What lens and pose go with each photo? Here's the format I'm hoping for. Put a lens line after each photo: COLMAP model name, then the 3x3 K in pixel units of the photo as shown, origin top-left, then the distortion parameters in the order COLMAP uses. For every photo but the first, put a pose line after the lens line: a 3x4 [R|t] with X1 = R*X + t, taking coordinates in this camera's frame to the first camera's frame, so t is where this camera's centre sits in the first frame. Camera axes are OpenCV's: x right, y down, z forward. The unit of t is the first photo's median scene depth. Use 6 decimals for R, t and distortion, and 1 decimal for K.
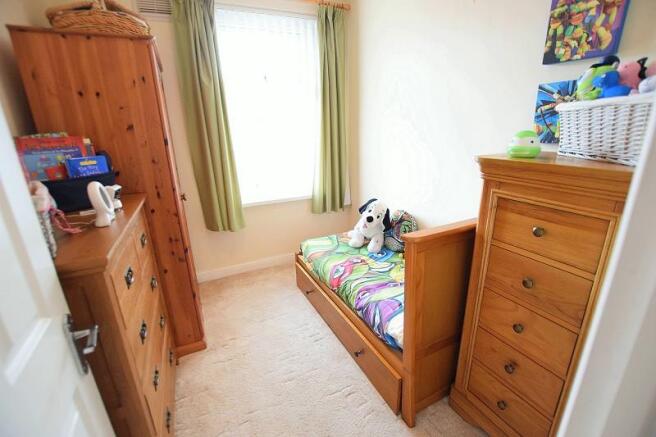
lens RADIAL K [[293.0, 0, 328.0], [0, 293.0, 218.3], [0, 0, 1]] dist [-0.028401, 0.001054]
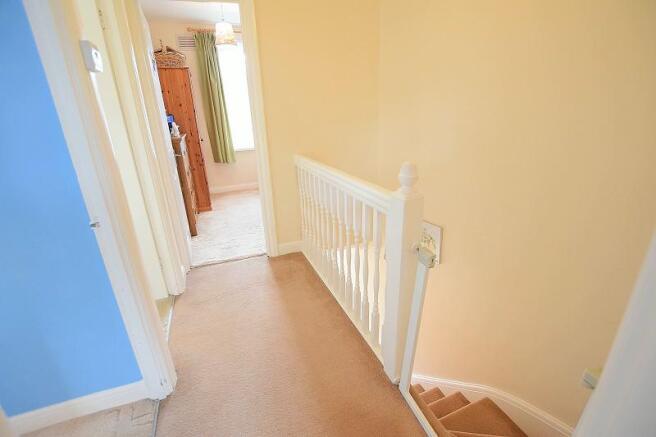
lens RADIAL K [[293.0, 0, 328.7], [0, 293.0, 217.2], [0, 0, 1]] dist [-0.028401, 0.001054]
pose [[0.998246, 0.020844, -0.055403, 0.488786], [-0.017942, 0.998467, 0.052367, 0.326006], [0.056410, -0.051281, 0.997090, -0.959702]]
